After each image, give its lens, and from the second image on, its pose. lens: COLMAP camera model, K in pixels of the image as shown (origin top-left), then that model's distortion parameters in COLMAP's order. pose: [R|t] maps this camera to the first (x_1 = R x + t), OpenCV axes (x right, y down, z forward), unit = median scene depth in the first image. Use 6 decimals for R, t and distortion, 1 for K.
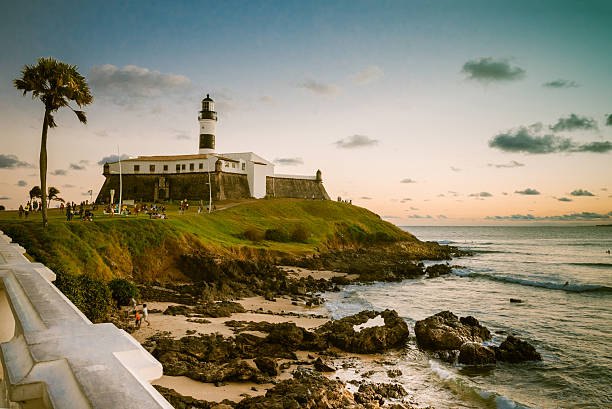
lens RADIAL K [[472.3, 0, 306.2], [0, 472.3, 170.2], [0, 0, 1]] dist [0.006822, 0.002191]
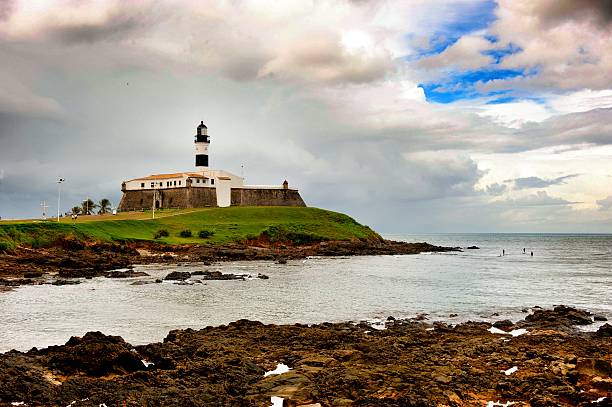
lens RADIAL K [[595.1, 0, 306.0], [0, 595.1, 203.5], [0, 0, 1]] dist [0.001983, 0.002474]
pose [[0.943190, -0.016254, -0.331856, 0.639988], [0.038785, 0.997360, 0.061383, -0.038338], [0.329983, -0.070767, 0.941331, -0.437864]]
